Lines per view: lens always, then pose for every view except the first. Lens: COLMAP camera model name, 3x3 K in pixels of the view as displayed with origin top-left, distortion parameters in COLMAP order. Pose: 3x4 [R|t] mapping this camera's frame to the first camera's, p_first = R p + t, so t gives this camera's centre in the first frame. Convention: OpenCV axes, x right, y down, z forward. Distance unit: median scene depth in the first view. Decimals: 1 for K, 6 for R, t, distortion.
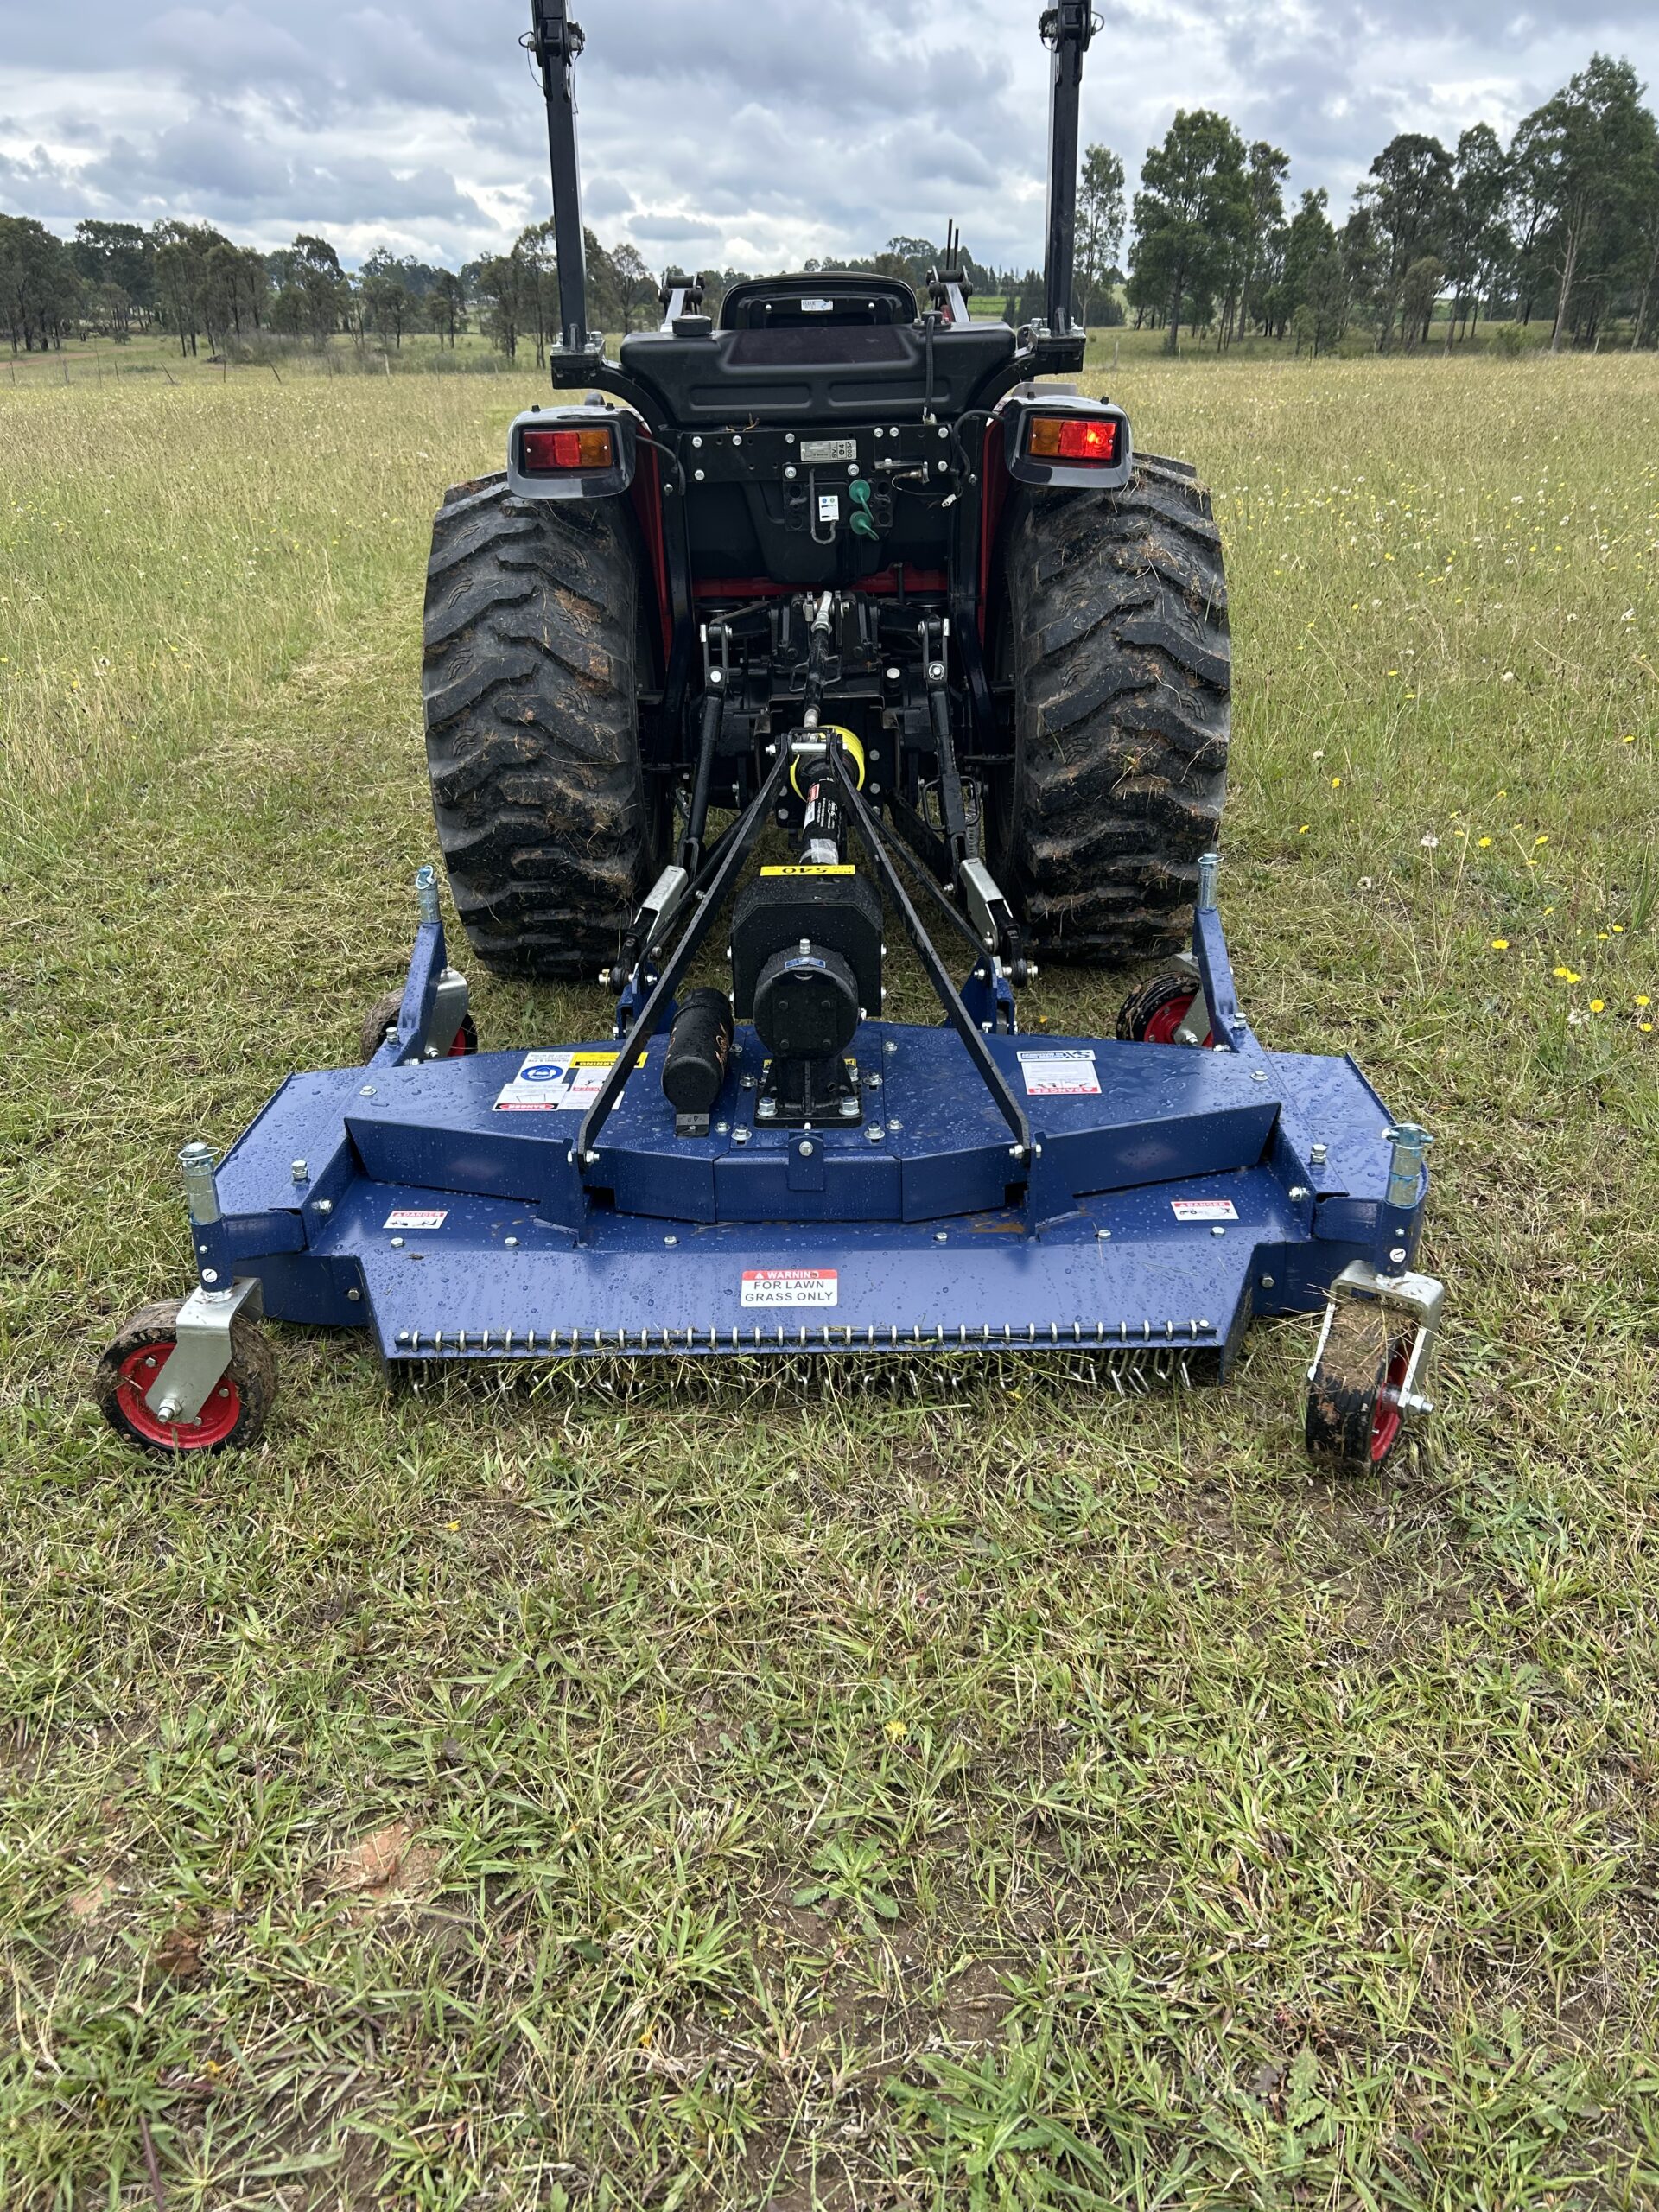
lens RADIAL K [[1674.7, 0, 830.8], [0, 1674.7, 1111.9], [0, 0, 1]] dist [0.046028, -0.050179]
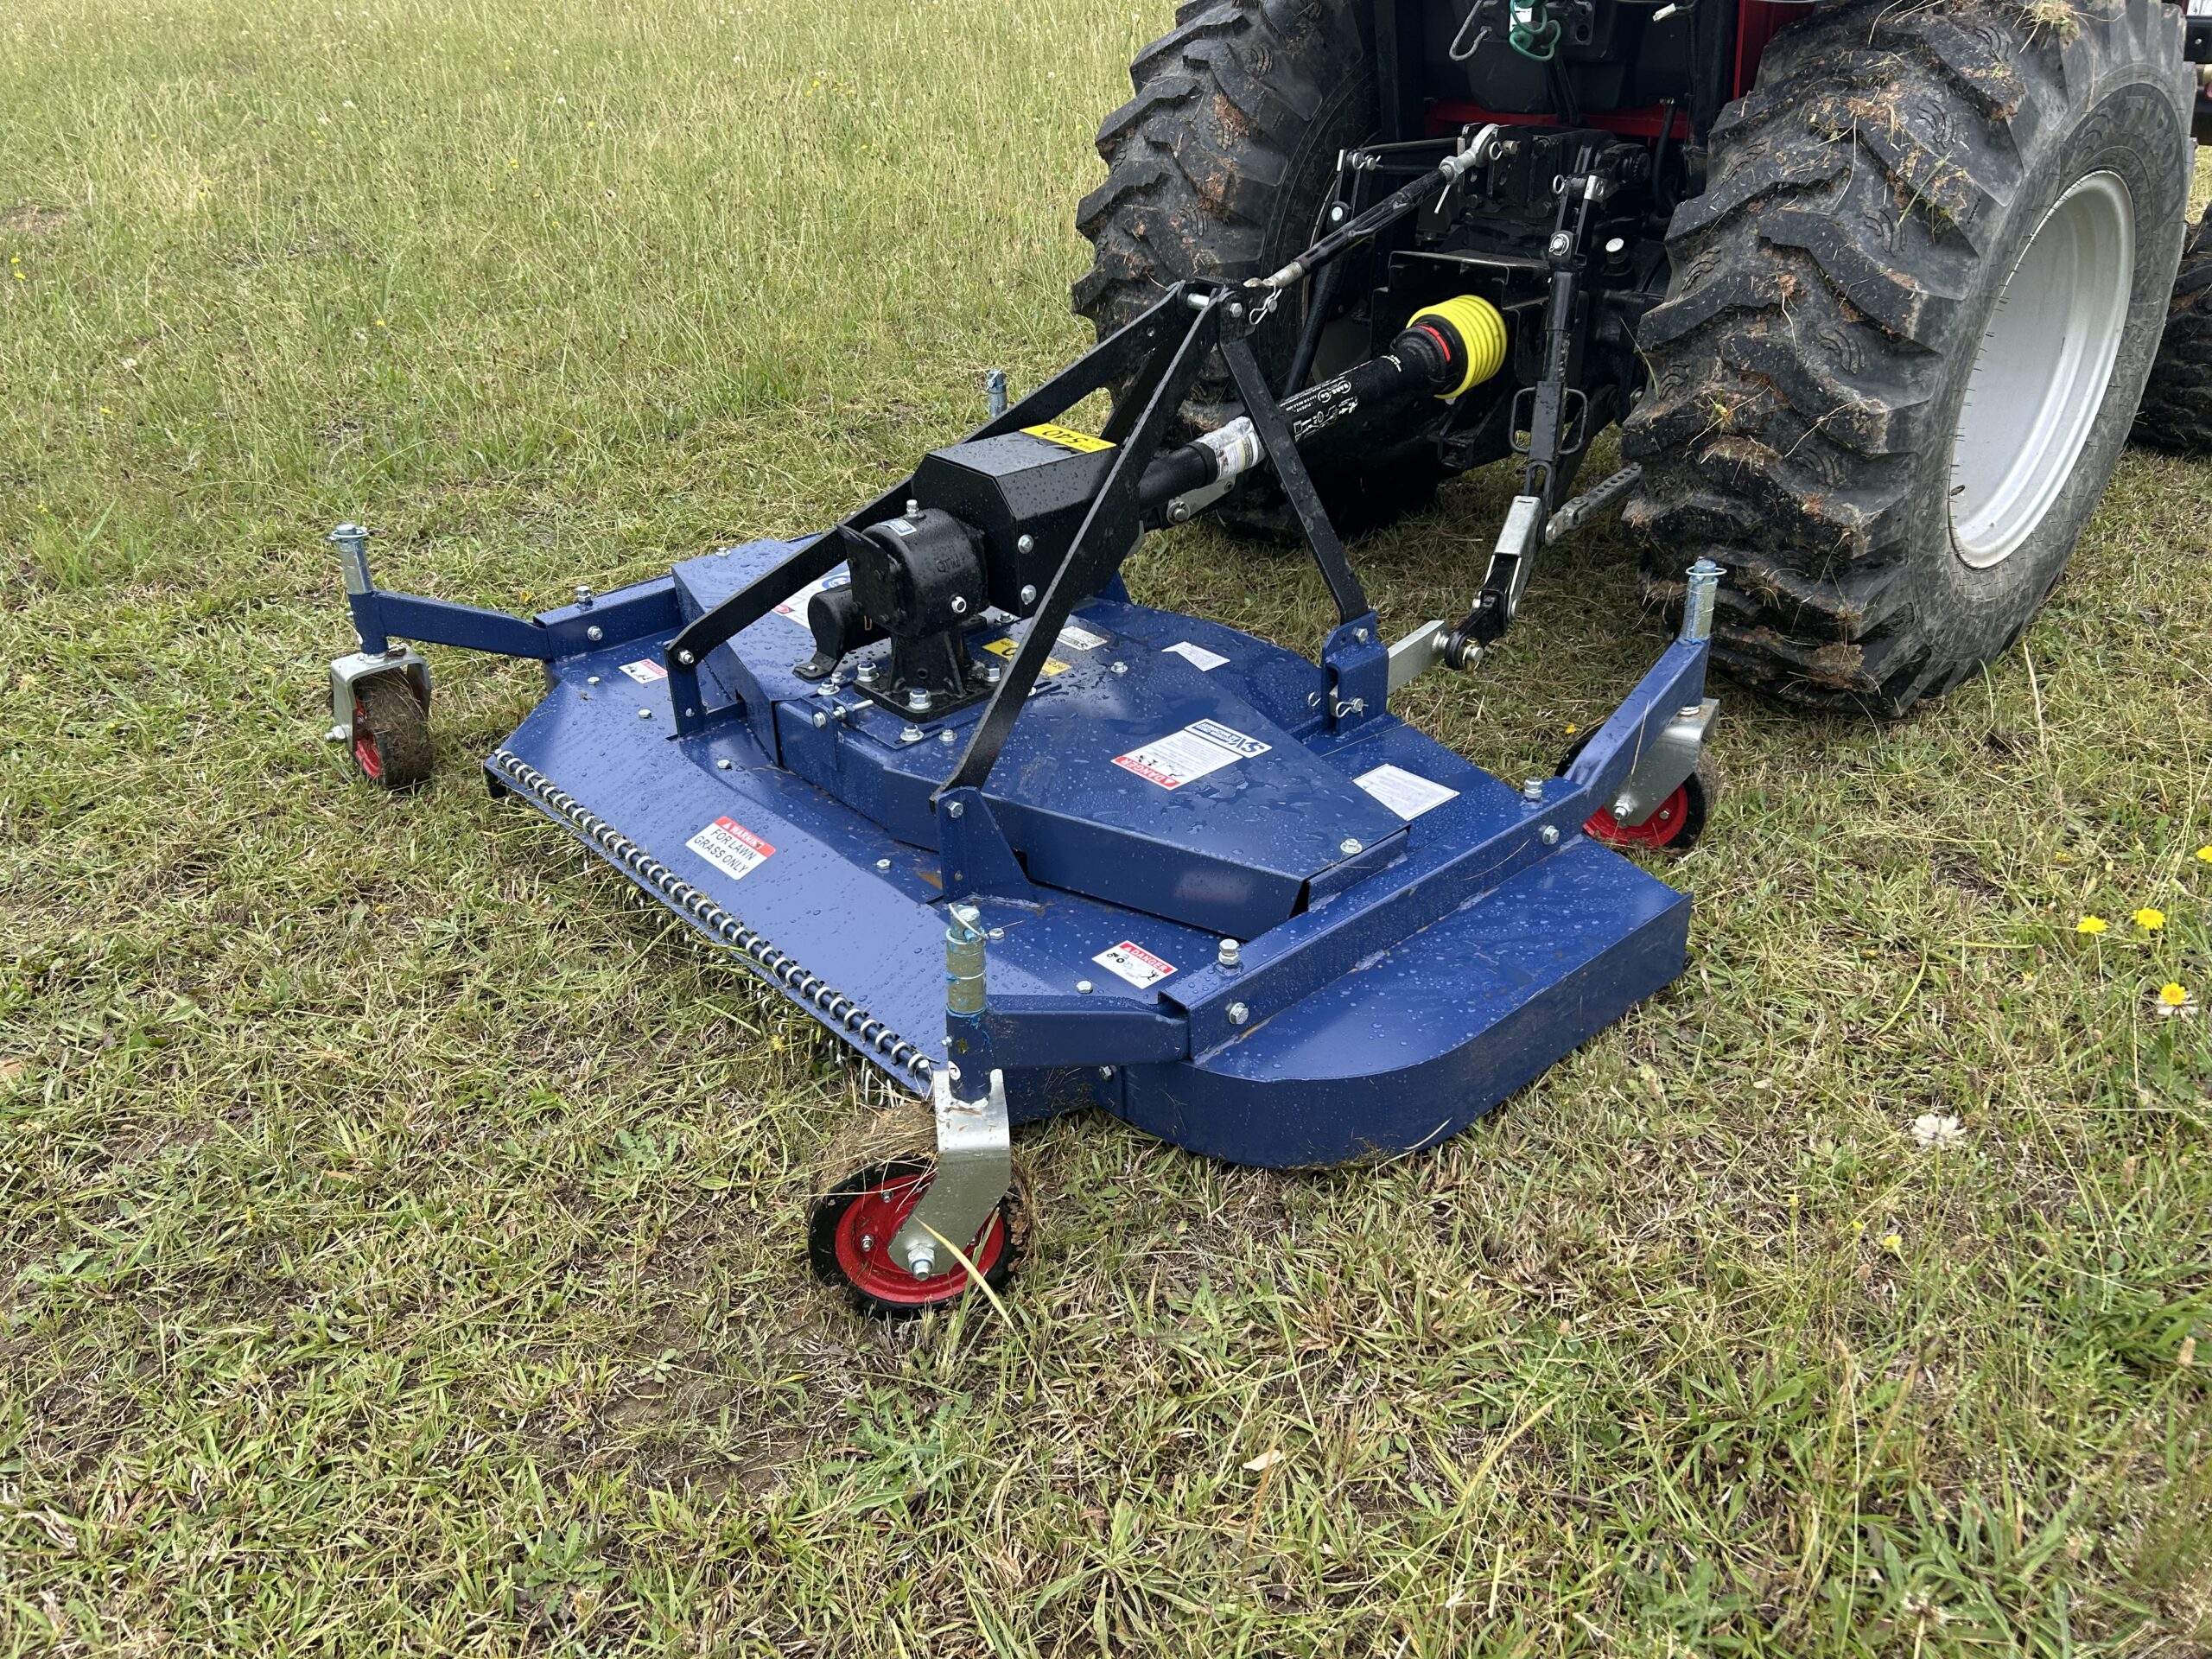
lens RADIAL K [[1684.7, 0, 1103.8], [0, 1684.7, 846.1], [0, 0, 1]] dist [0.013252, -0.003992]
pose [[0.671808, 0.369453, -0.642011, 0.788911], [-0.292996, 0.928587, 0.227771, -0.188644], [0.680314, 0.035088, 0.732081, 0.474752]]
